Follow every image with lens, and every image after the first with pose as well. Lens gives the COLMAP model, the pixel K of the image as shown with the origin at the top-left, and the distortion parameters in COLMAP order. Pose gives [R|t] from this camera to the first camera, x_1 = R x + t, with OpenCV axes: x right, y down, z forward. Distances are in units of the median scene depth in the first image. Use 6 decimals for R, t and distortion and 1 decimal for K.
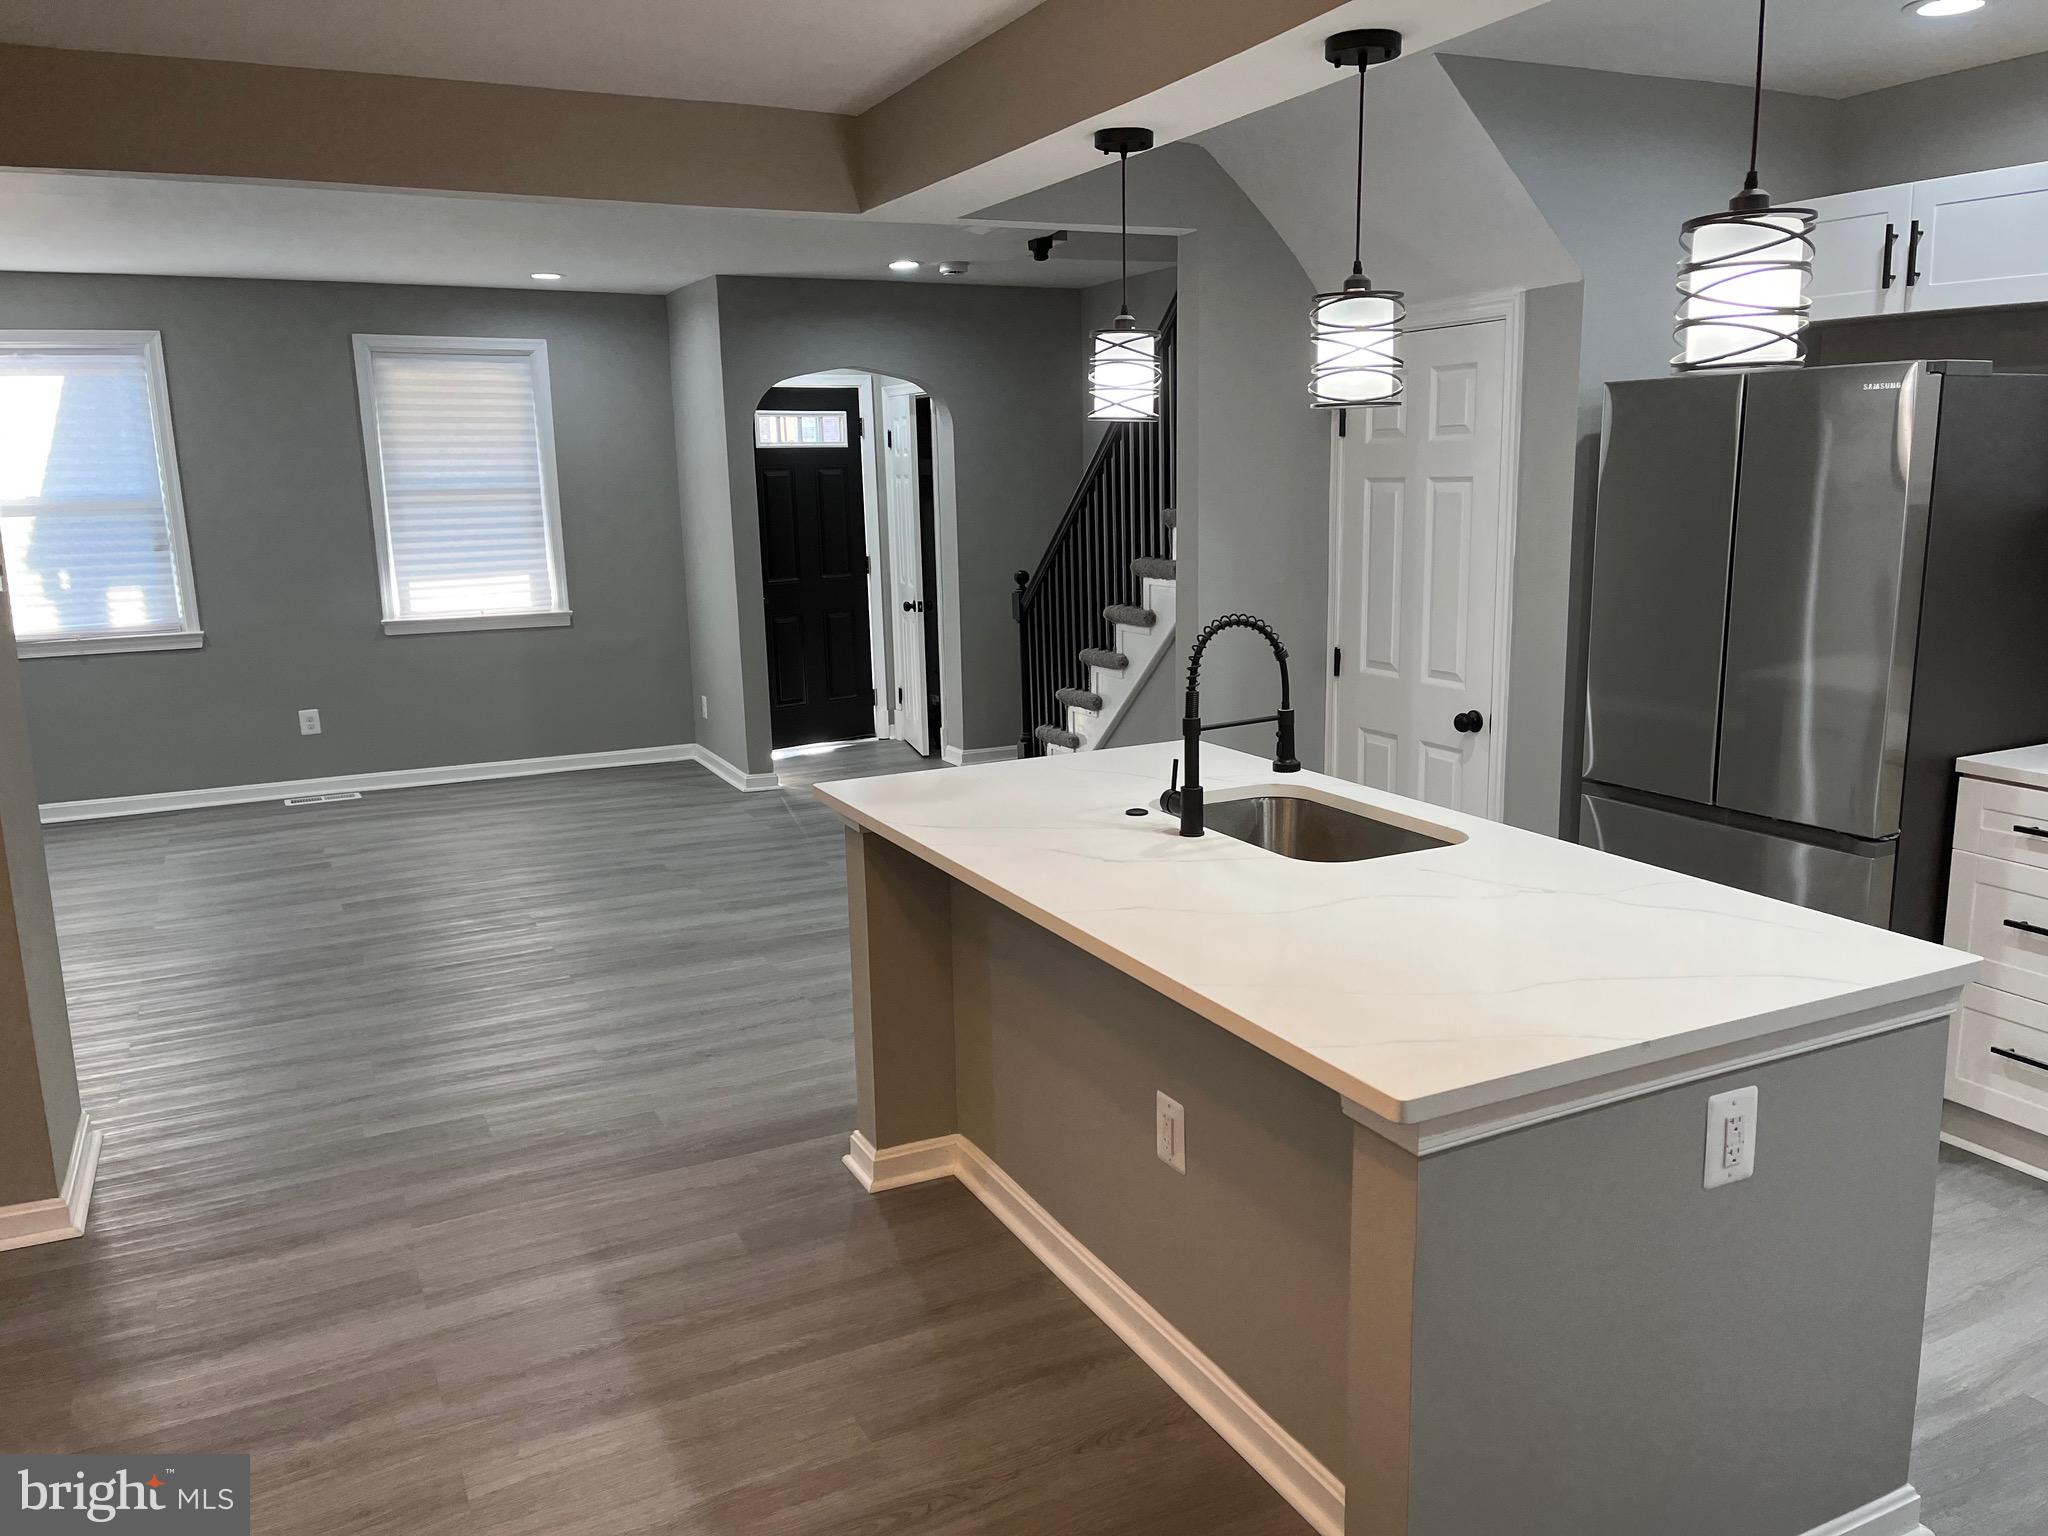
lens RADIAL K [[1547.1, 0, 1026.9], [0, 1547.1, 778.2], [0, 0, 1]] dist [0.058490, -0.064774]
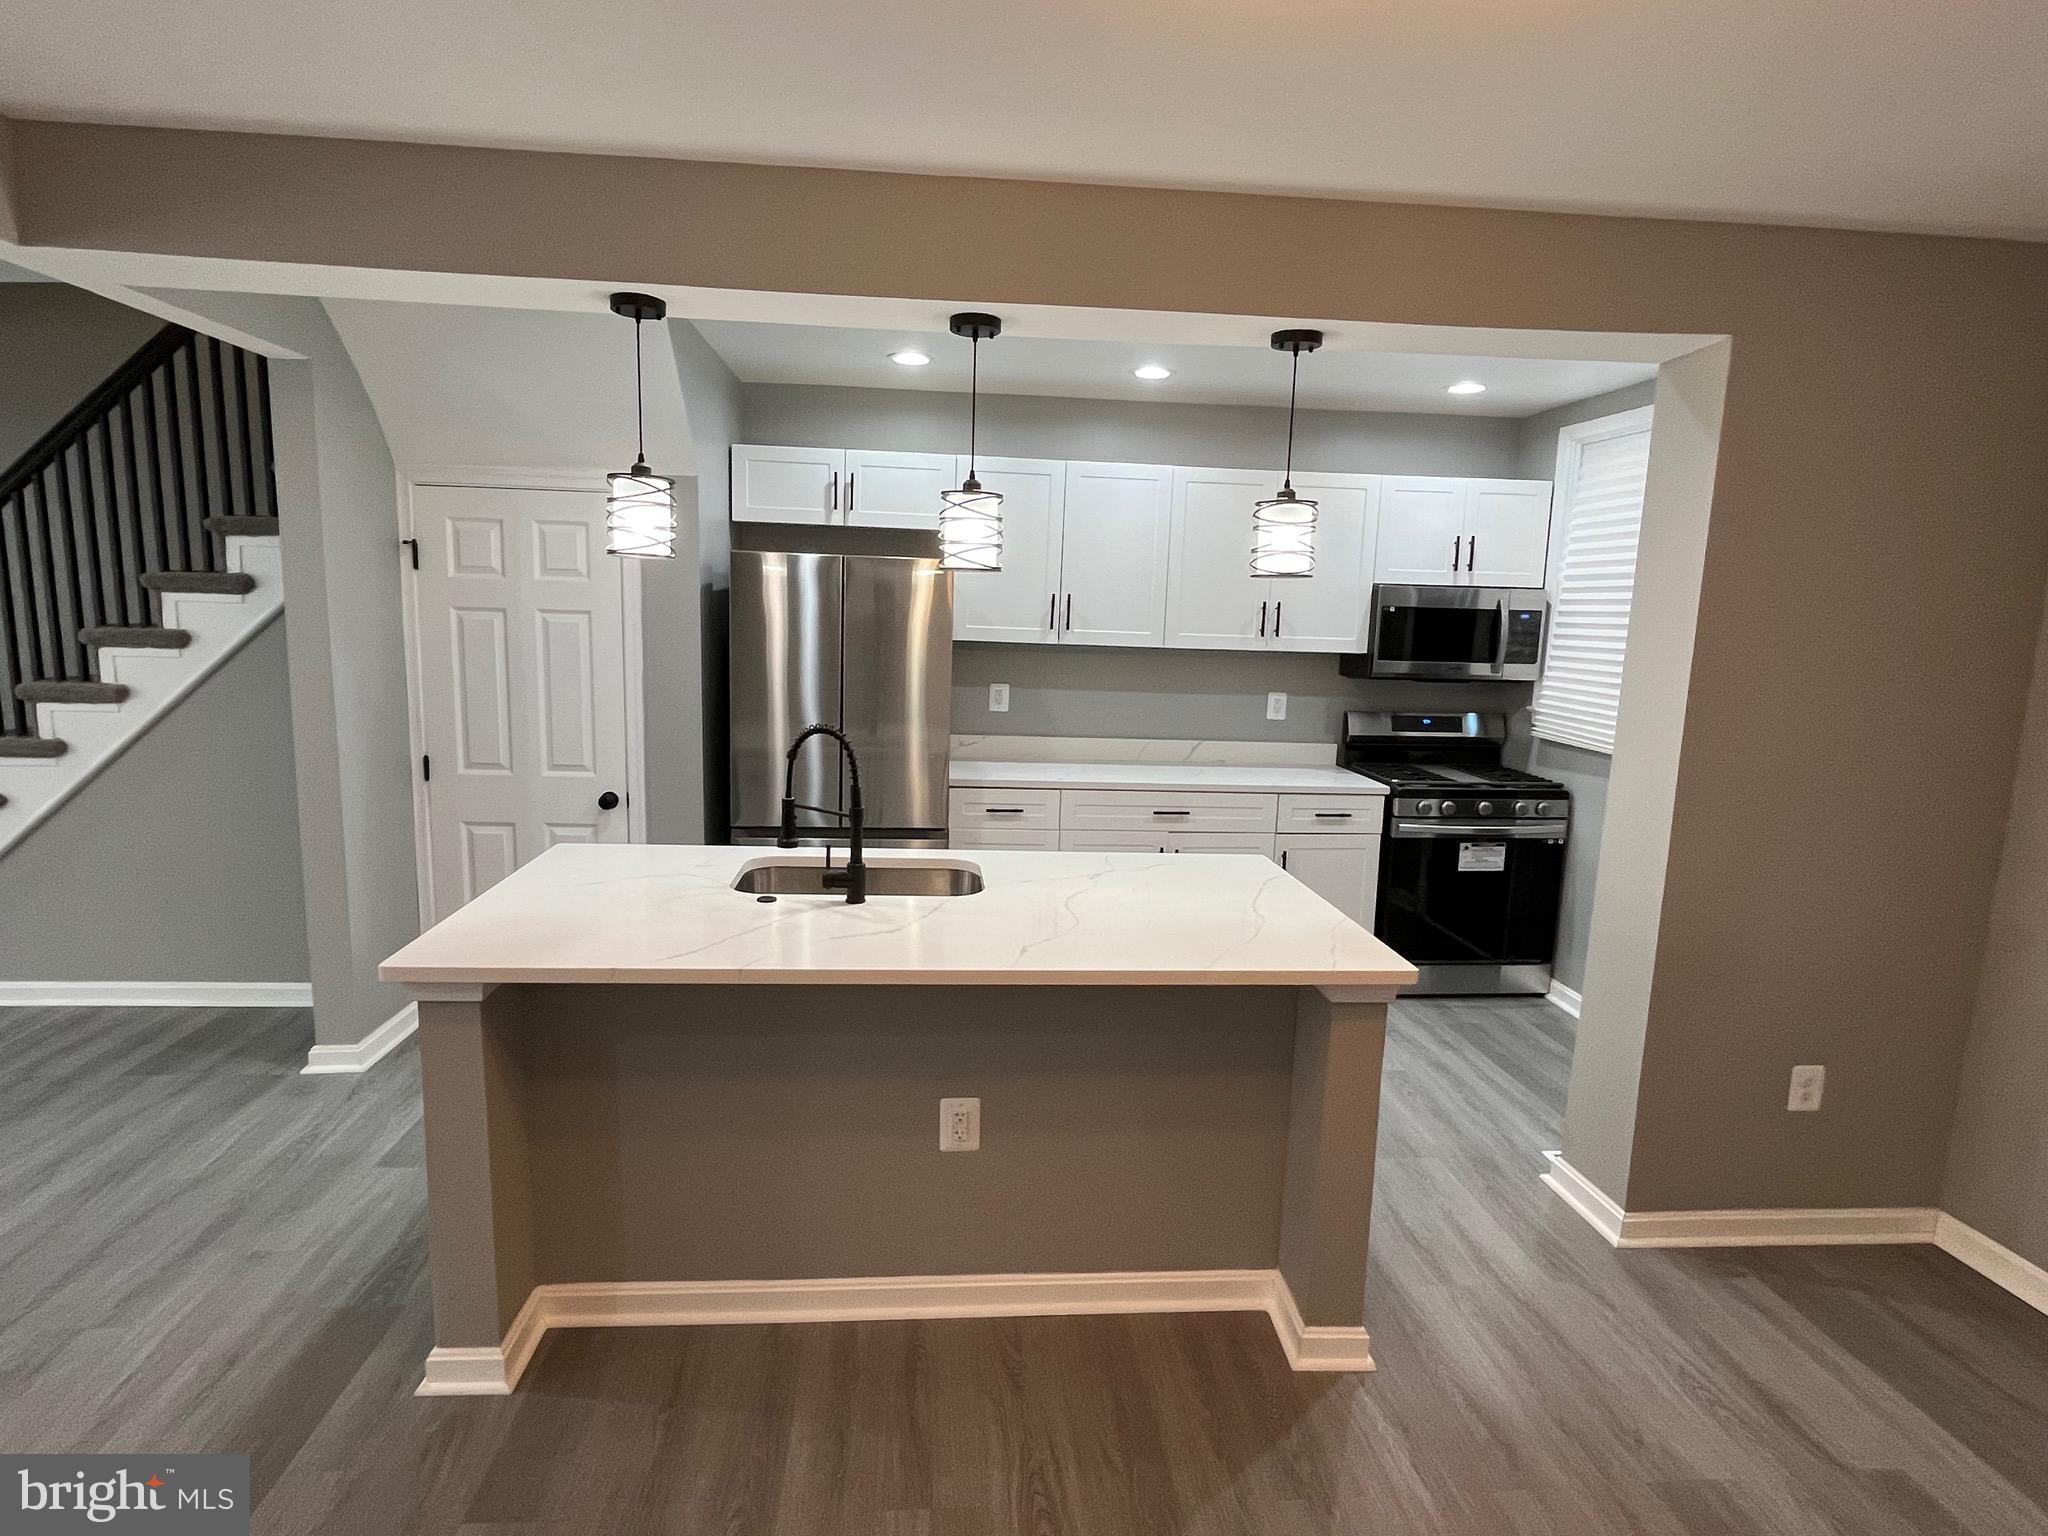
lens RADIAL K [[1078.9, 0, 1019.1], [0, 1078.9, 770.1], [0, 0, 1]] dist [-0.001516, -0.001944]
pose [[0.364432, -0.107239, 0.925035, -0.273279], [0.144521, 0.987825, 0.057582, -0.042270], [-0.919947, 0.112702, 0.375493, 0.235088]]
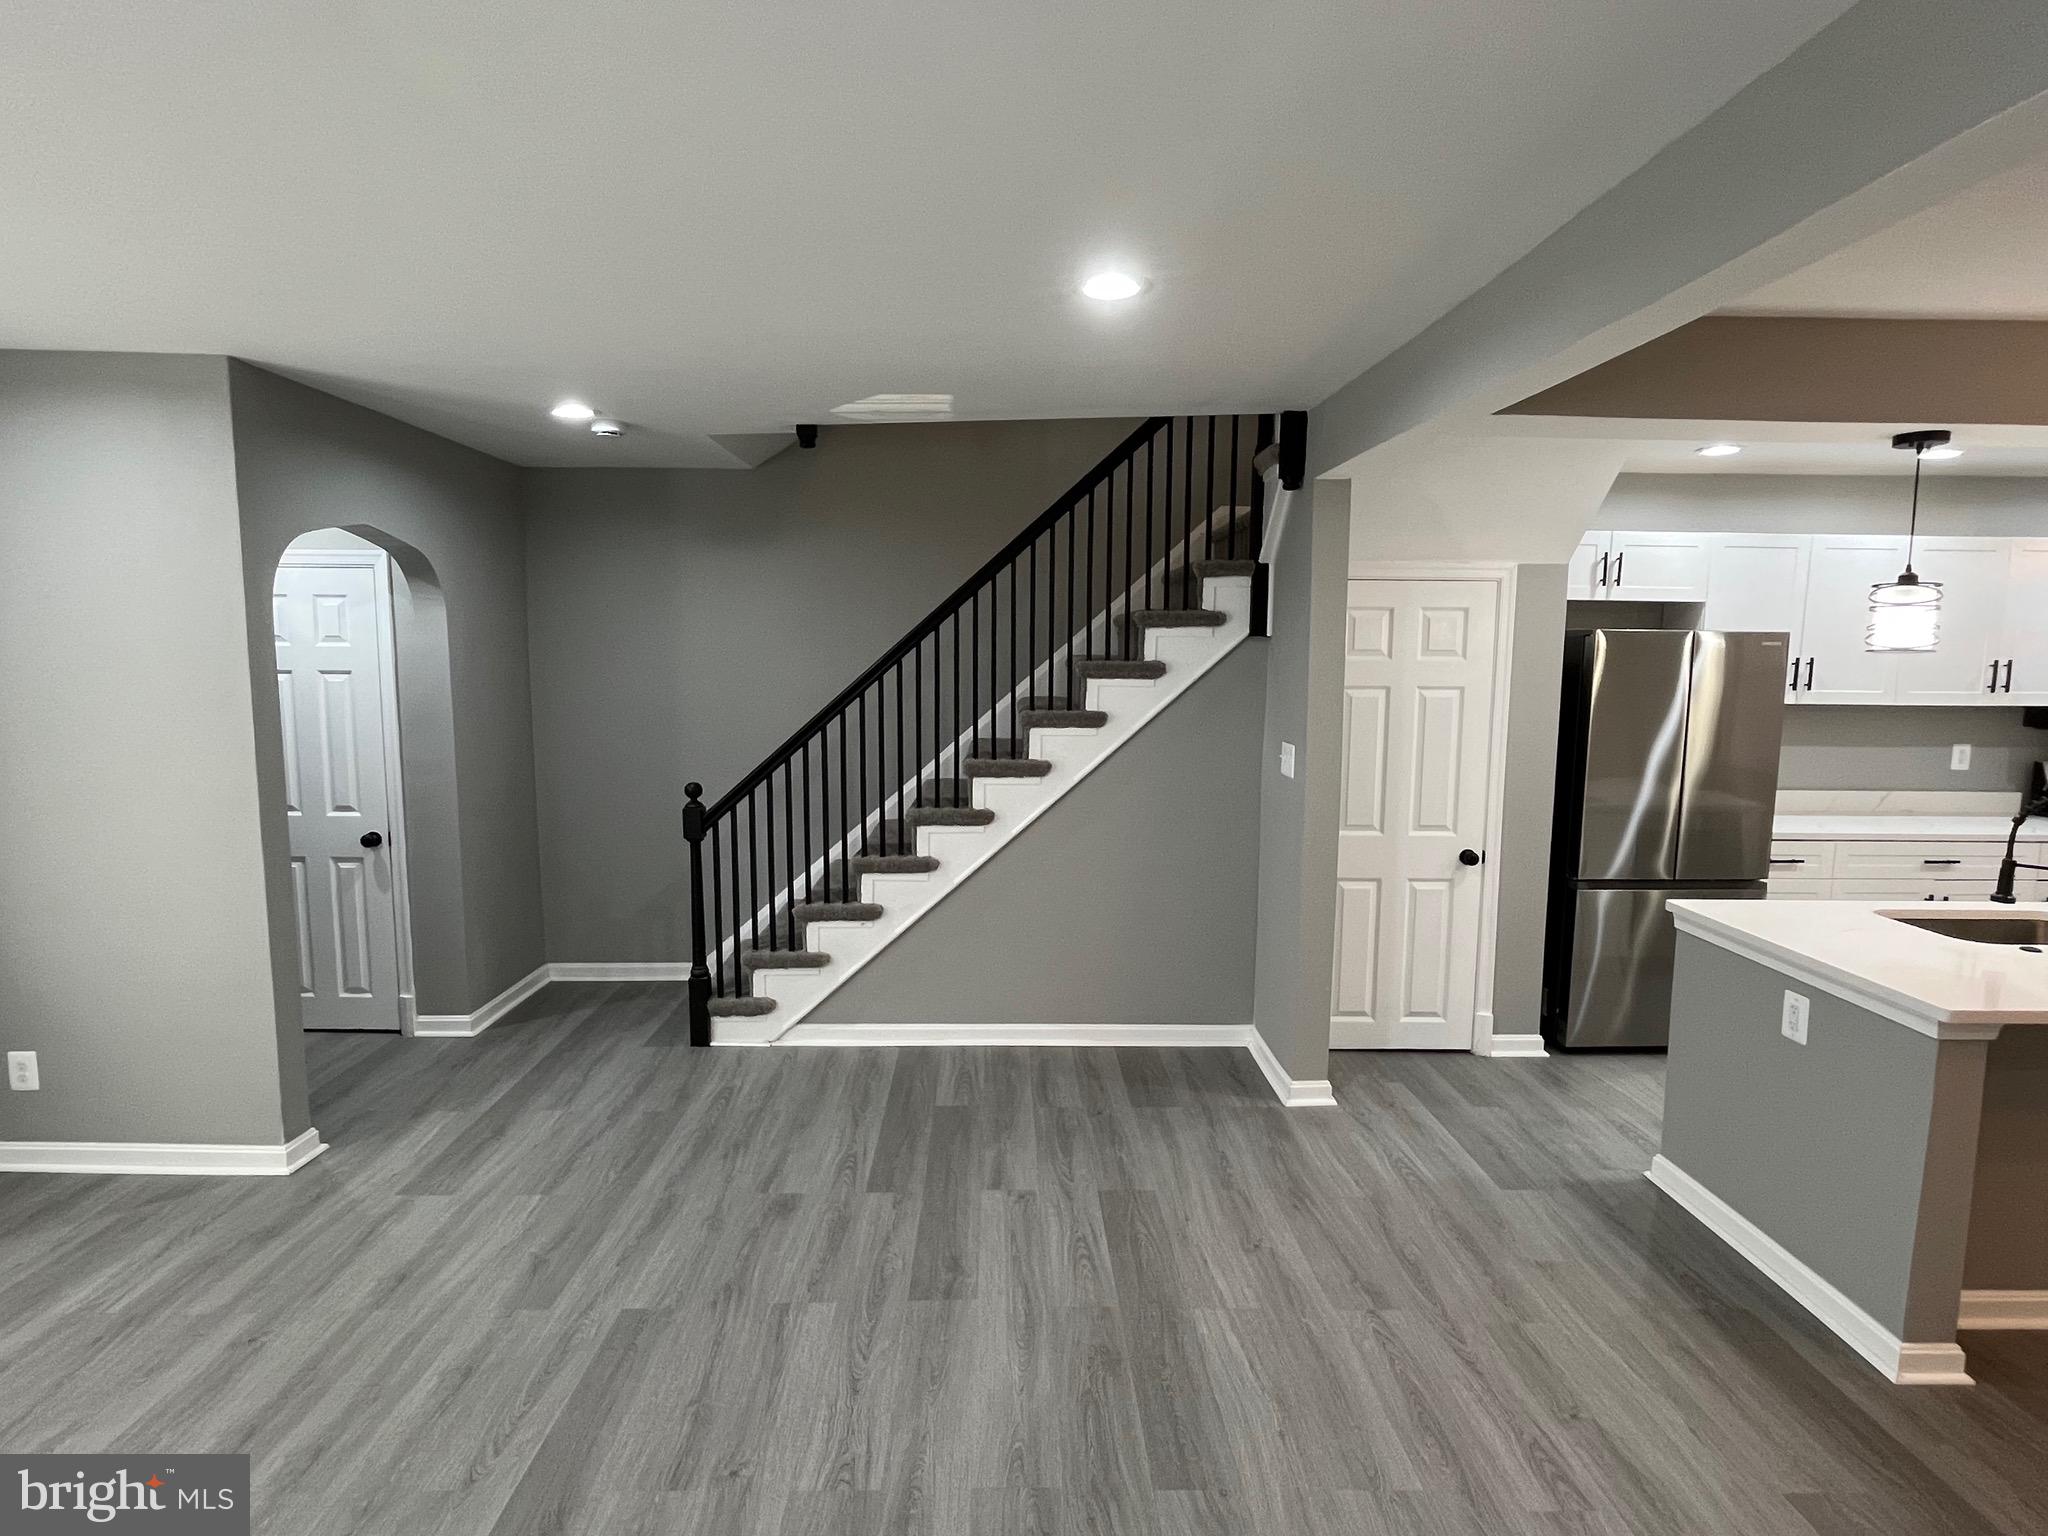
lens RADIAL K [[1078.9, 0, 1019.4], [0, 1078.9, 771.9], [0, 0, 1]] dist [-0.001516, -0.001944]
pose [[0.428430, -0.081774, 0.899867, -0.507668], [0.162323, 0.986660, 0.012379, -0.127421], [-0.888875, 0.140766, 0.435988, 0.616462]]
